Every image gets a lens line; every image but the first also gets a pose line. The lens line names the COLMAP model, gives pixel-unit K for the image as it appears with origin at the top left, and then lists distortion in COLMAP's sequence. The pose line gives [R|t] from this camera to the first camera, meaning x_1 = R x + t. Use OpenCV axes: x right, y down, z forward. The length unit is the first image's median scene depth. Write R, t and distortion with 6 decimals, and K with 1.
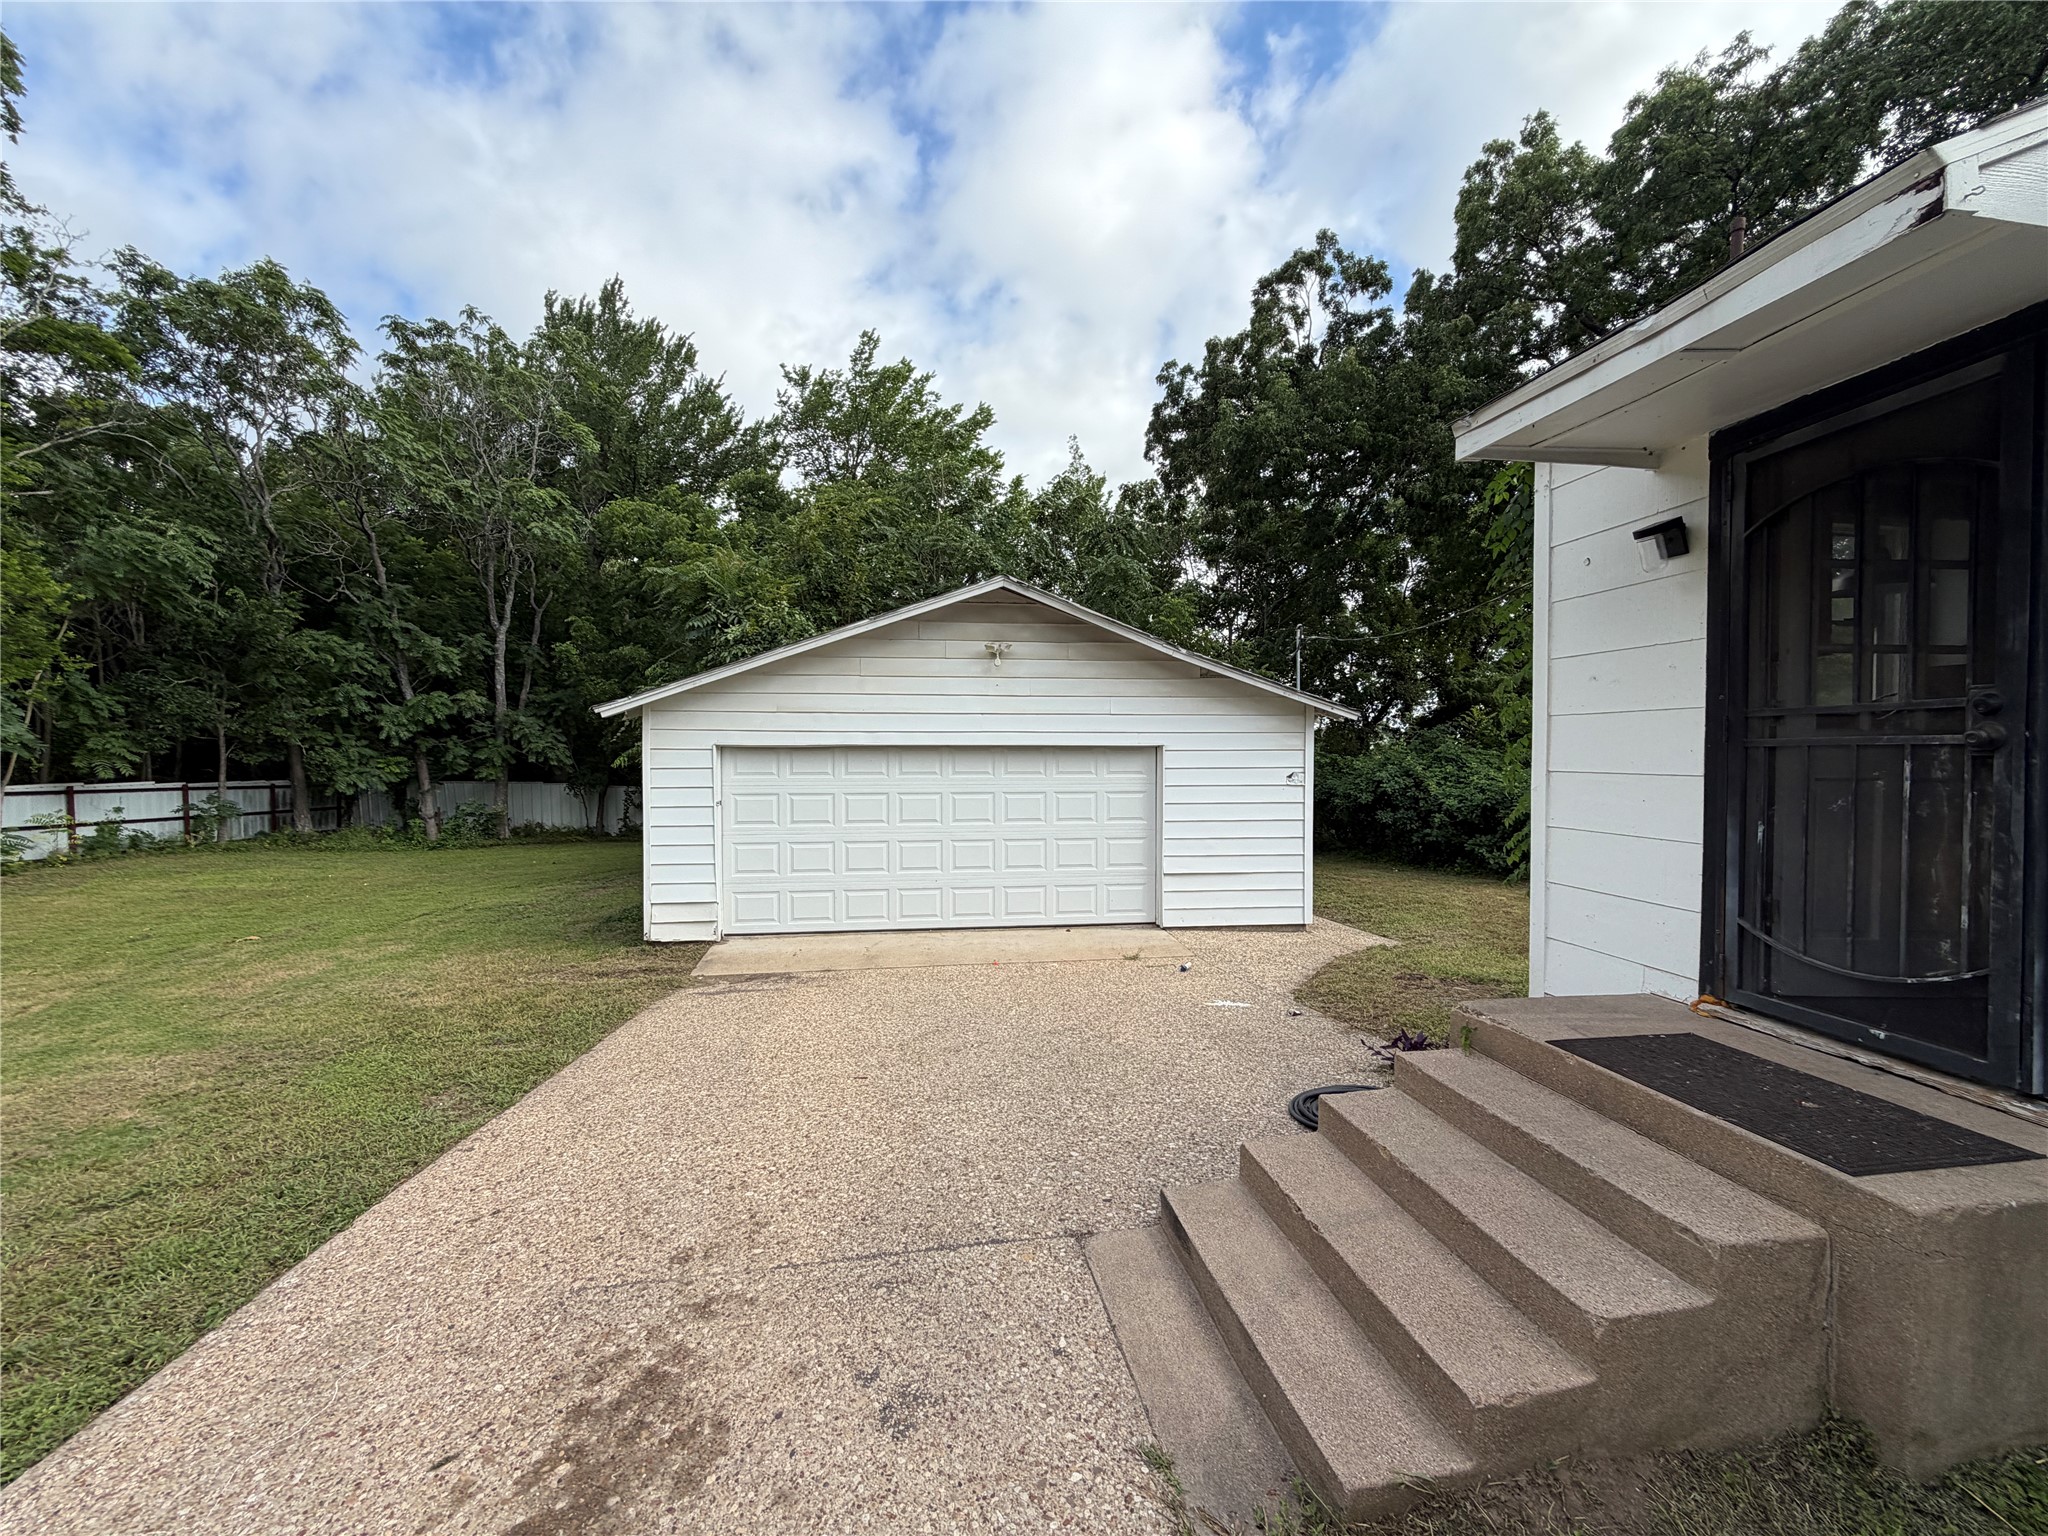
lens RADIAL K [[813.4, 0, 1017.9], [0, 813.4, 771.1], [0, 0, 1]] dist [-0.000595, 0.000361]
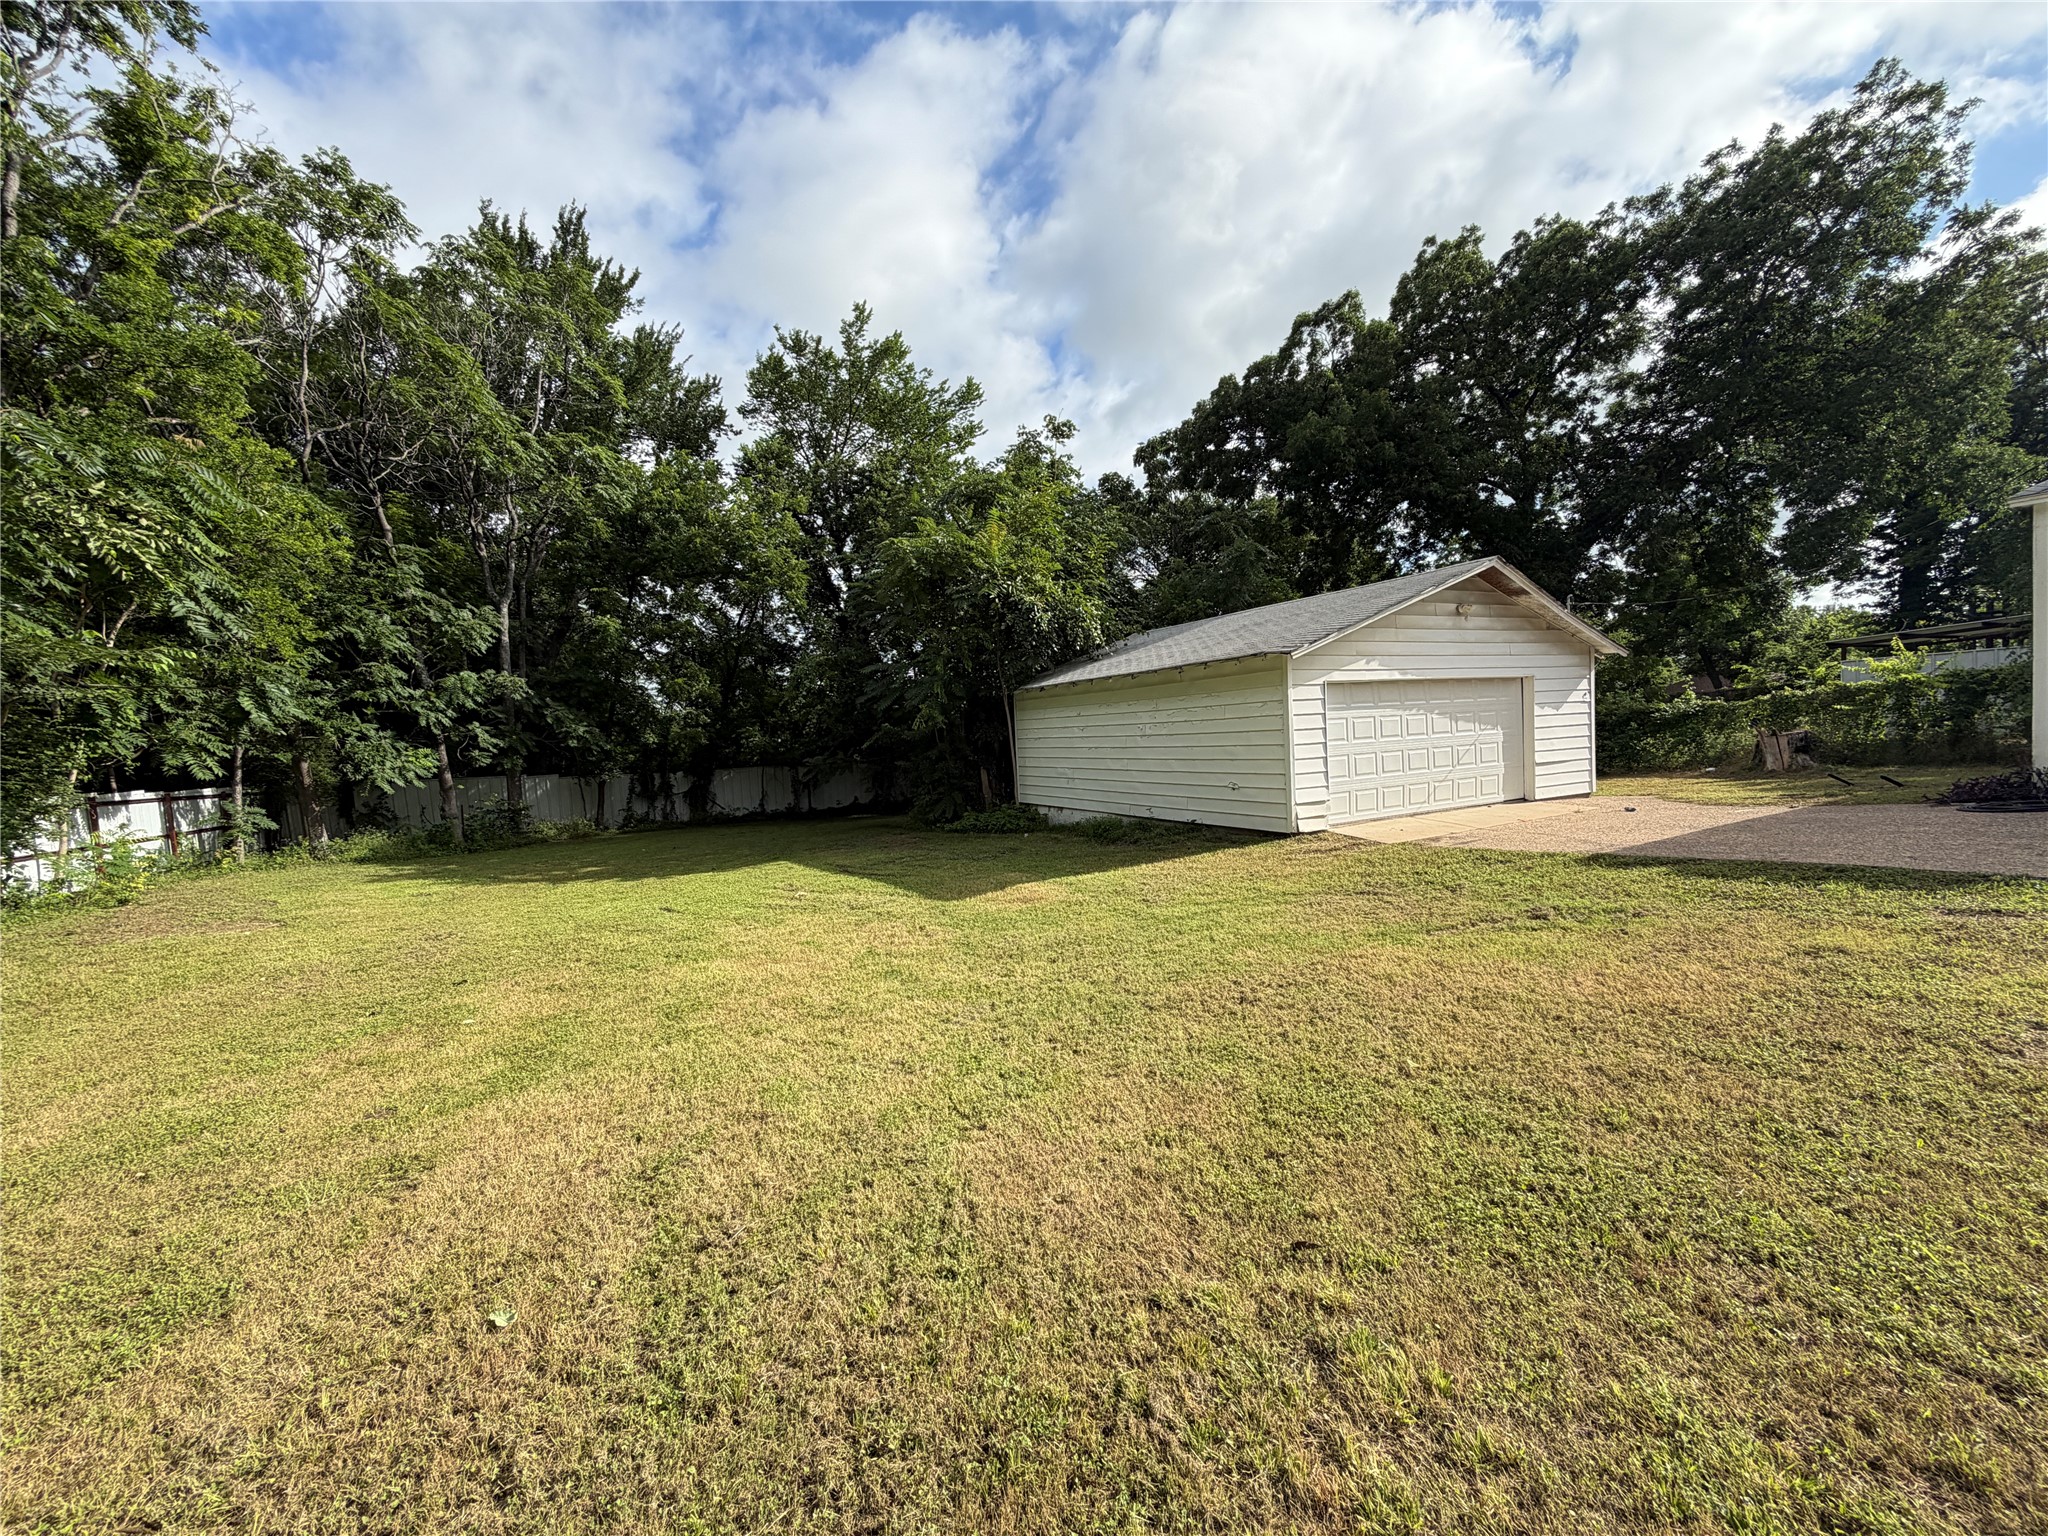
lens RADIAL K [[813.4, 0, 1017.9], [0, 813.4, 771.1], [0, 0, 1]] dist [-0.000595, 0.000361]
pose [[0.934864, -0.067162, 0.348596, -0.648357], [0.058580, 0.997665, 0.035115, 0.017855], [-0.350141, -0.012407, 0.936615, -0.029096]]
